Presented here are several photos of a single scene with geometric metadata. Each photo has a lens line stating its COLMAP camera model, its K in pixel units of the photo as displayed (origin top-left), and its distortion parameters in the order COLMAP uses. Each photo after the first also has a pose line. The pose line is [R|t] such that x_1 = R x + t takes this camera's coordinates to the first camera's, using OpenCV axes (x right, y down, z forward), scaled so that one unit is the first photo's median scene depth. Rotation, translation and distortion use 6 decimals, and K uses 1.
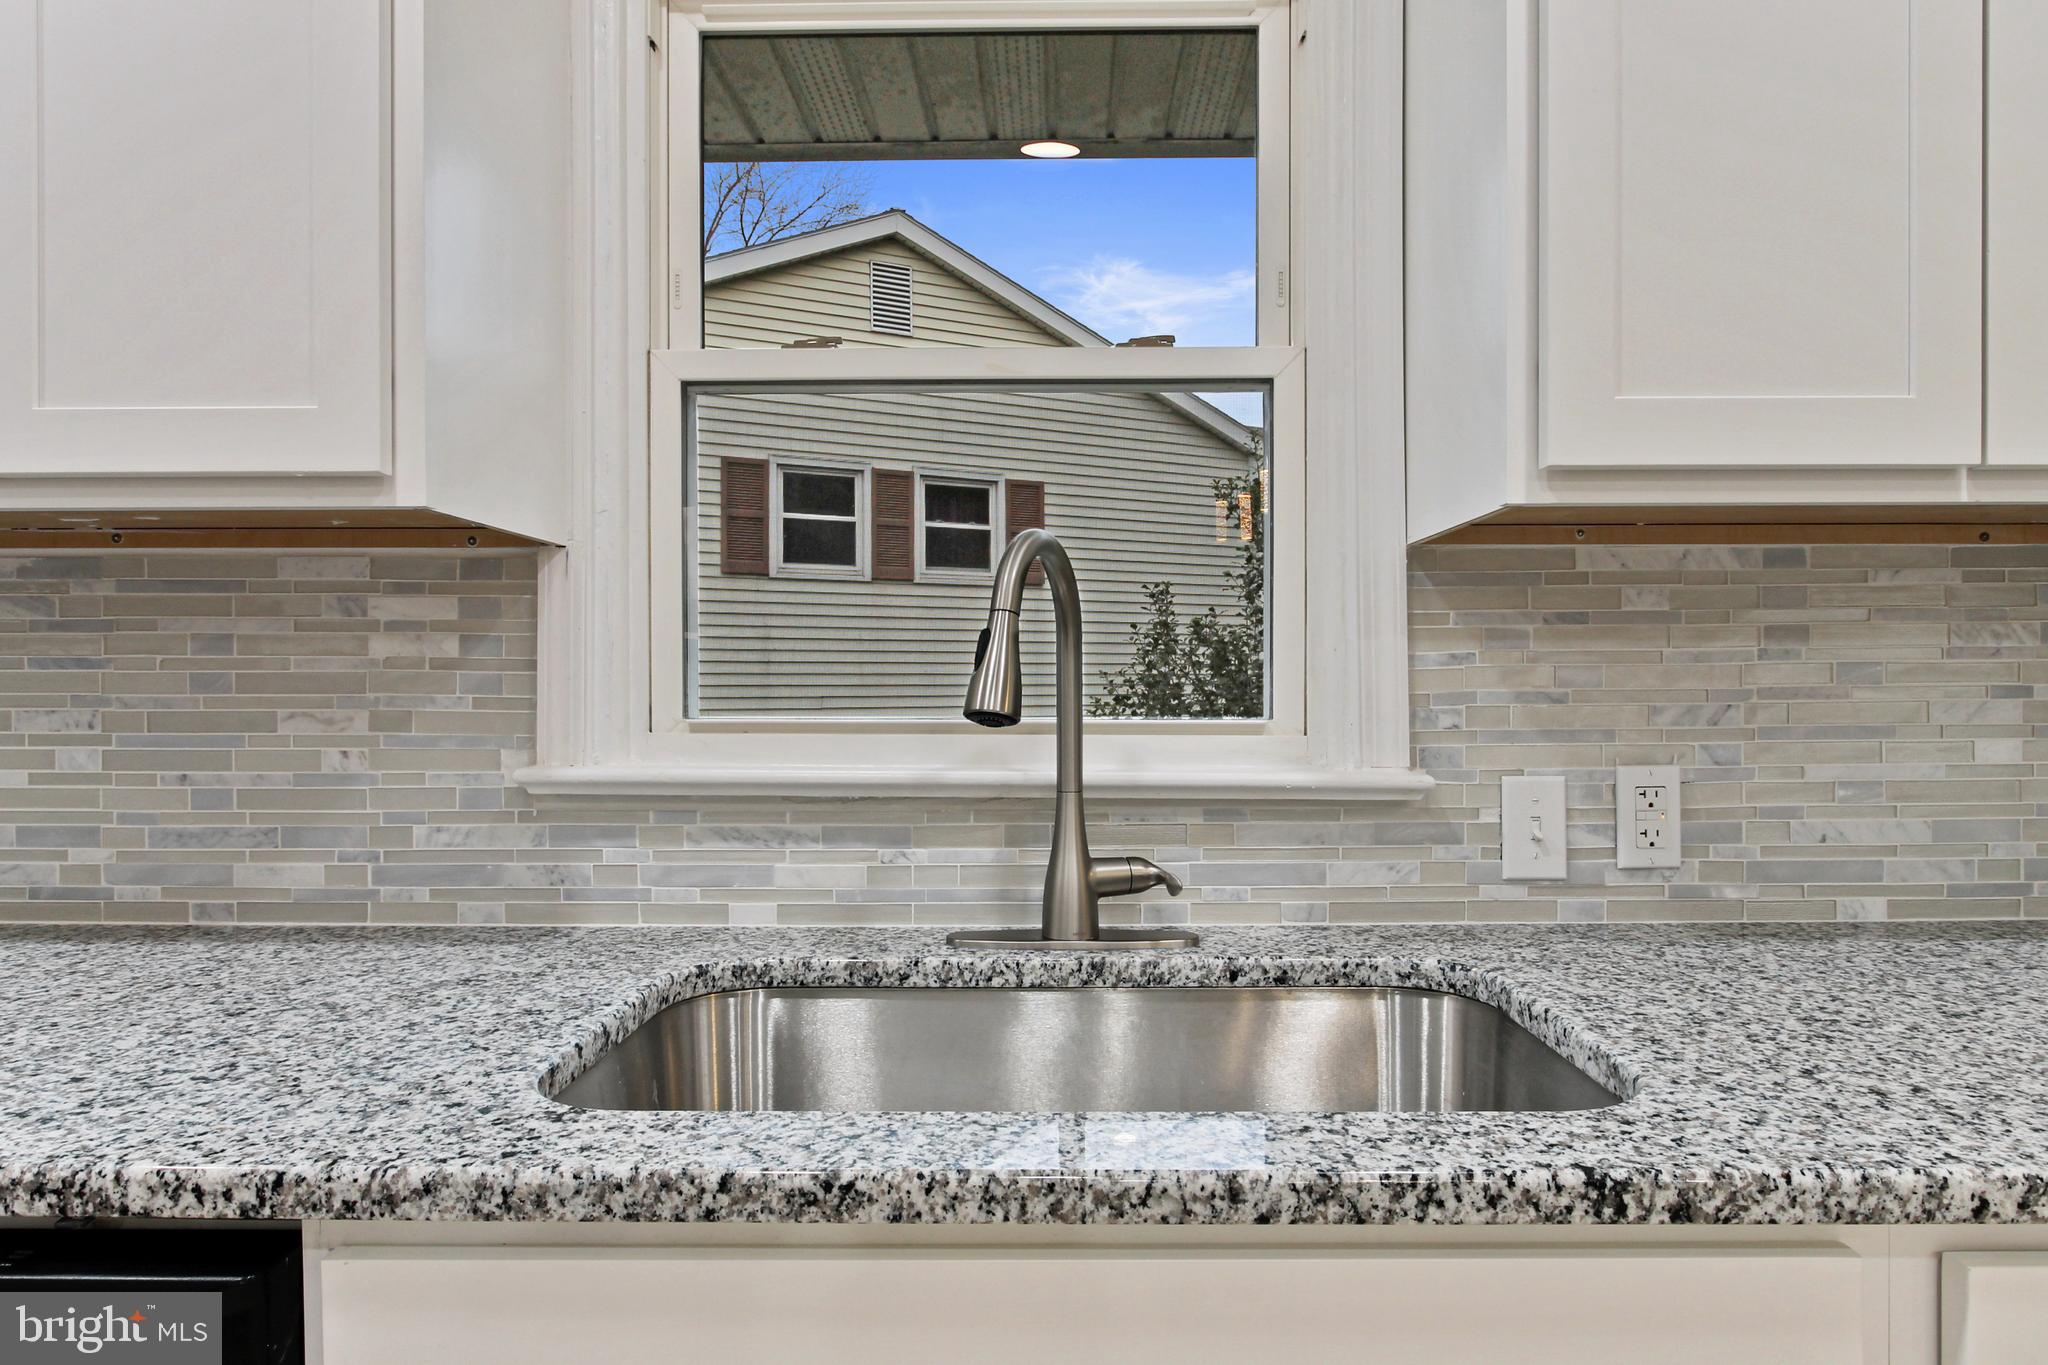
lens RADIAL K [[1144.8, 0, 1040.5], [0, 1144.8, 695.2], [0, 0, 1]] dist [-0.007605, 0.000822]
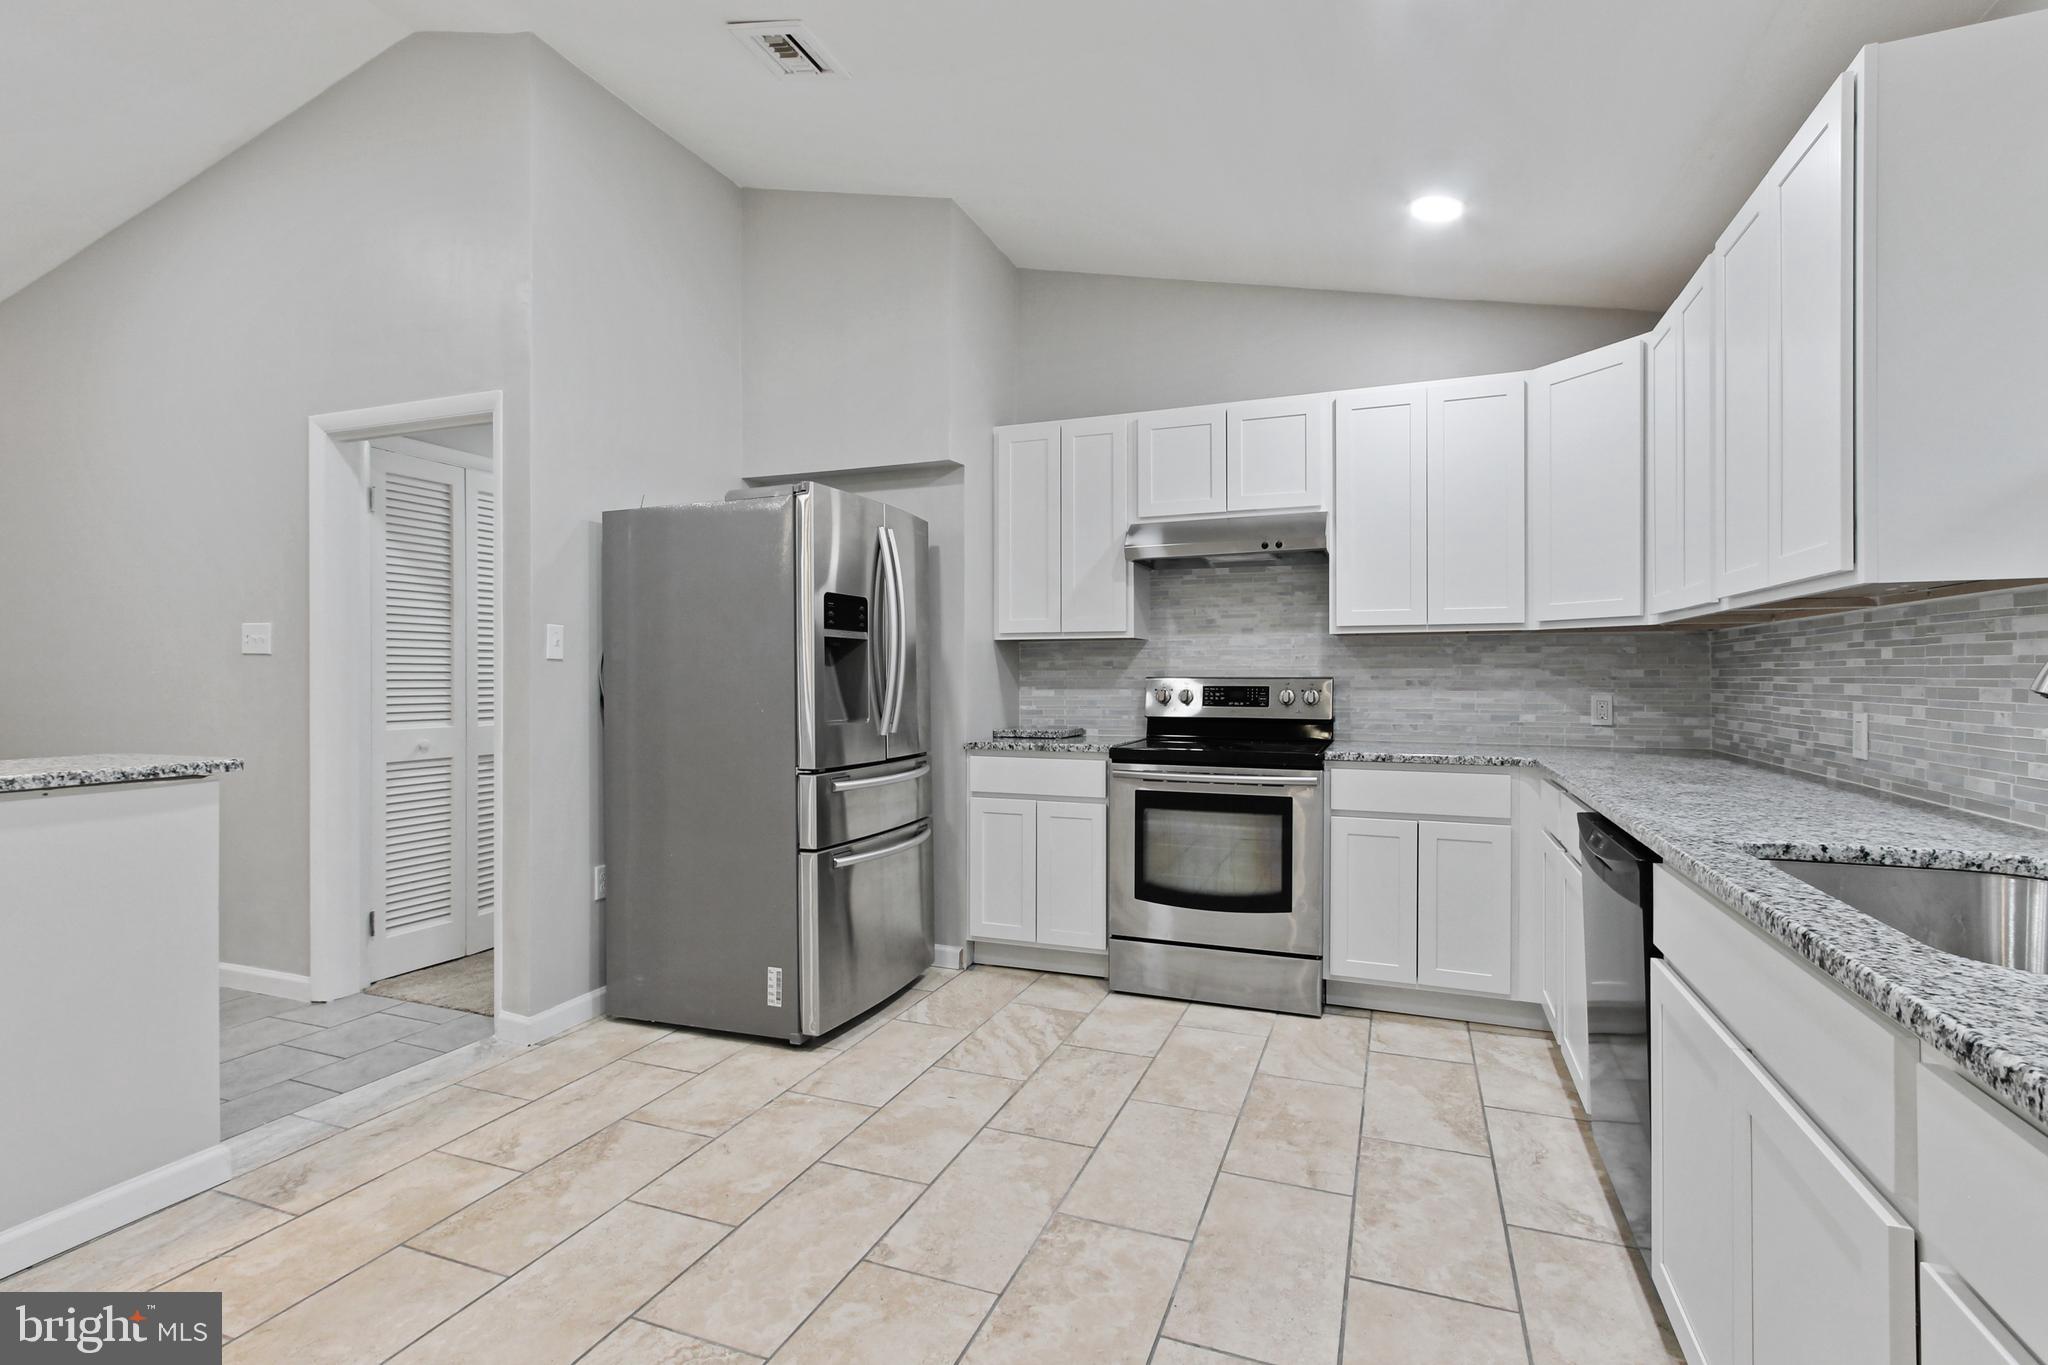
lens RADIAL K [[959.4, 0, 1031.2], [0, 959.4, 674.8], [0, 0, 1]] dist [-0.003872, 0.004733]
pose [[-0.349821, 0.001292, -0.936816, 1.187181], [-0.007501, 0.999963, 0.004180, -0.001428], [0.936786, 0.008489, -0.349799, 0.179291]]
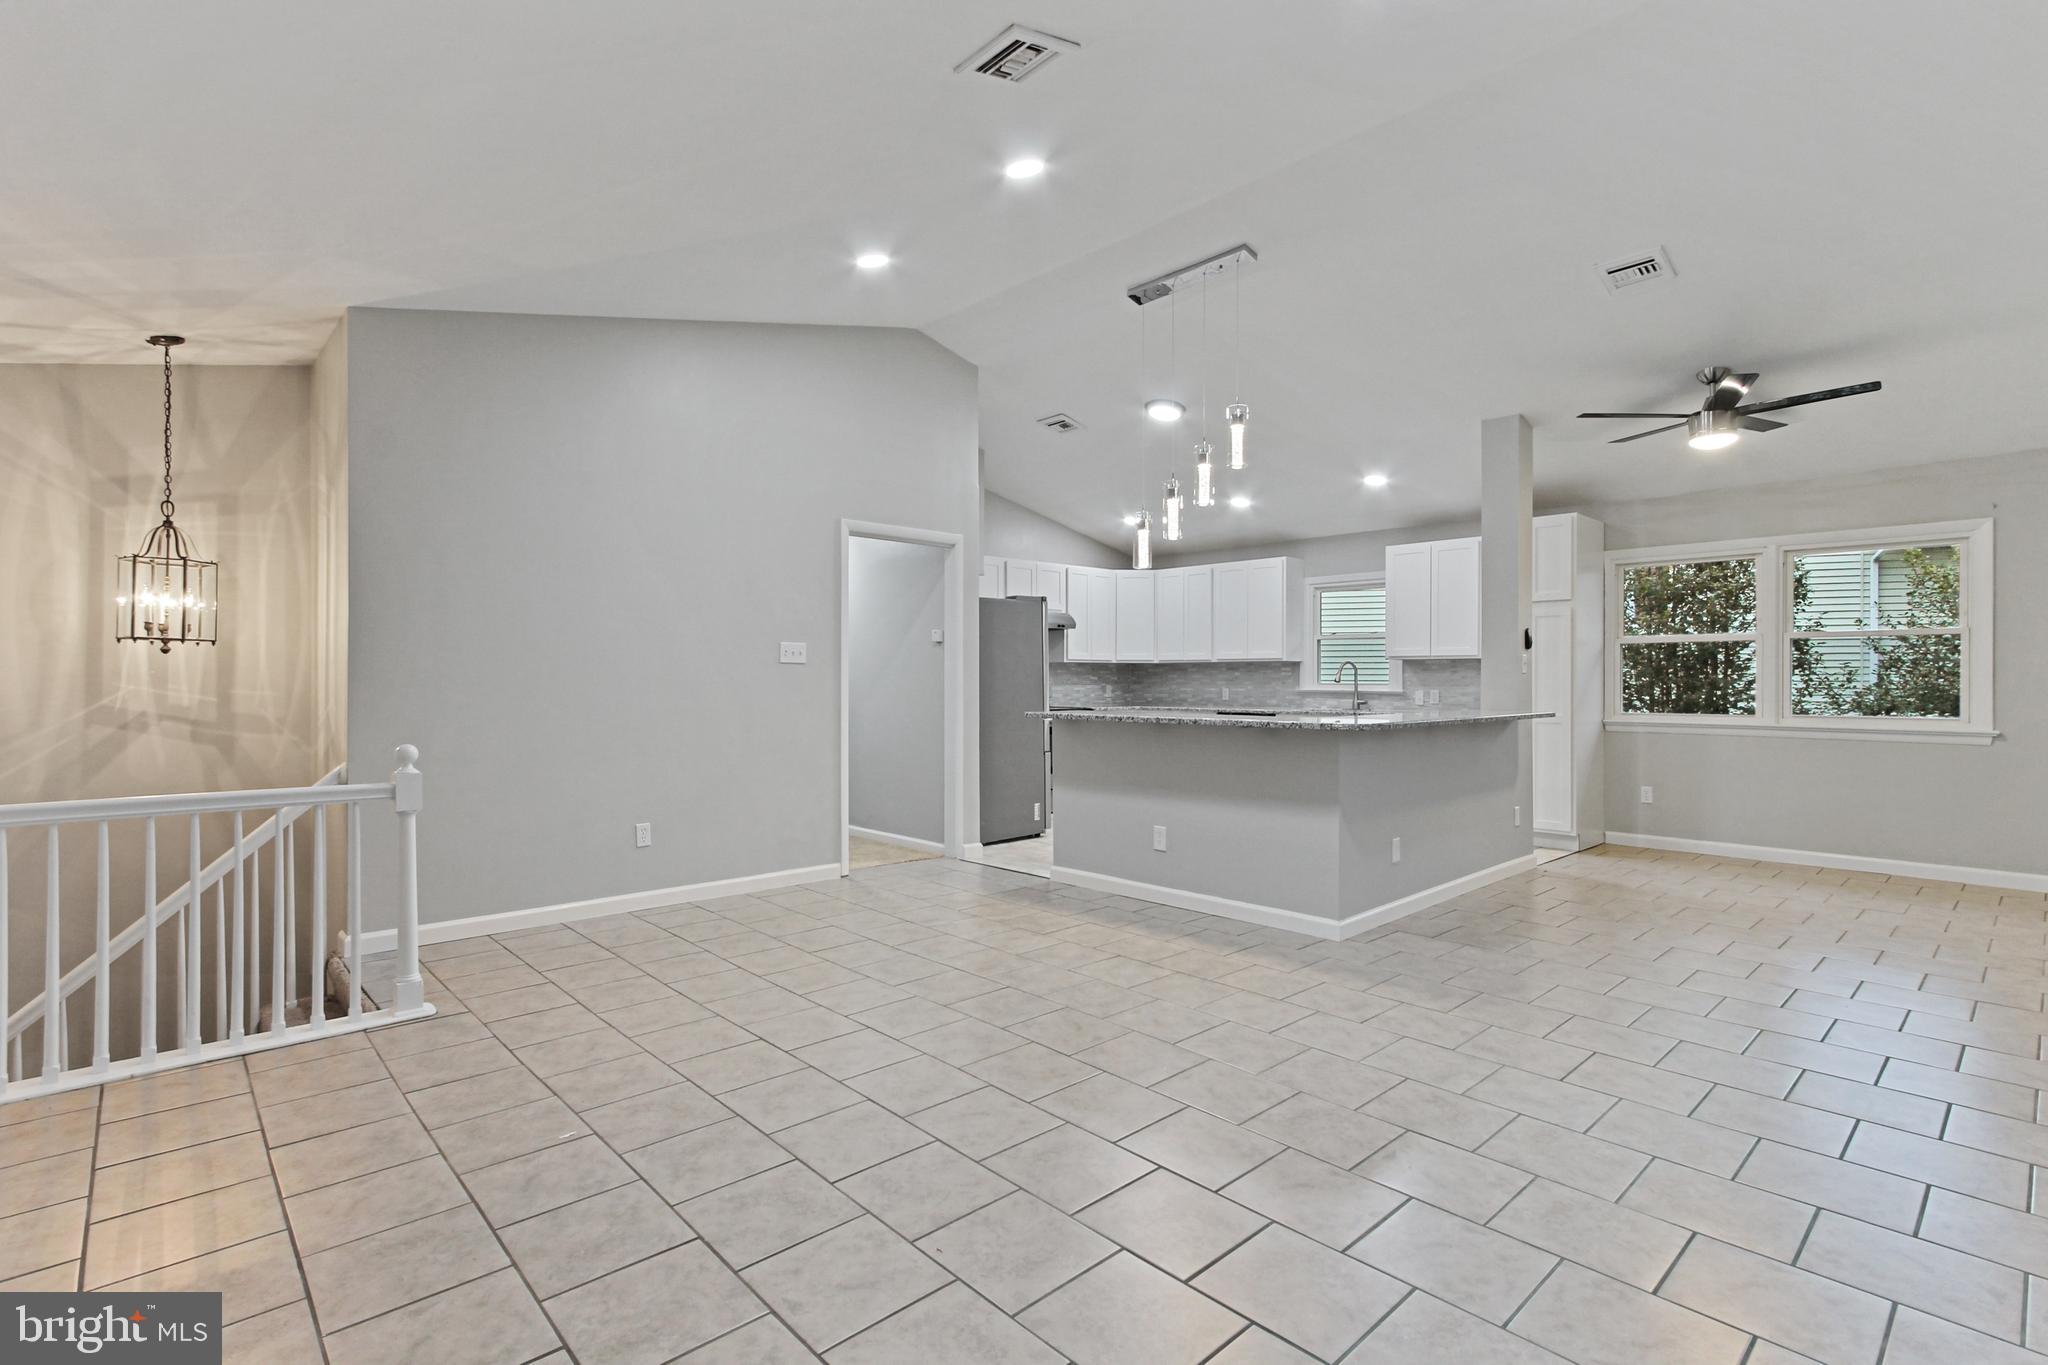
lens RADIAL K [[959.4, 0, 1037.6], [0, 959.4, 682.1], [0, 0, 1]] dist [-0.003872, 0.004733]
pose [[0.697944, 0.003732, -0.716143, 3.143110], [-0.009570, 0.999946, -0.004115, 0.060678], [0.716089, 0.009725, 0.697941, -5.092795]]
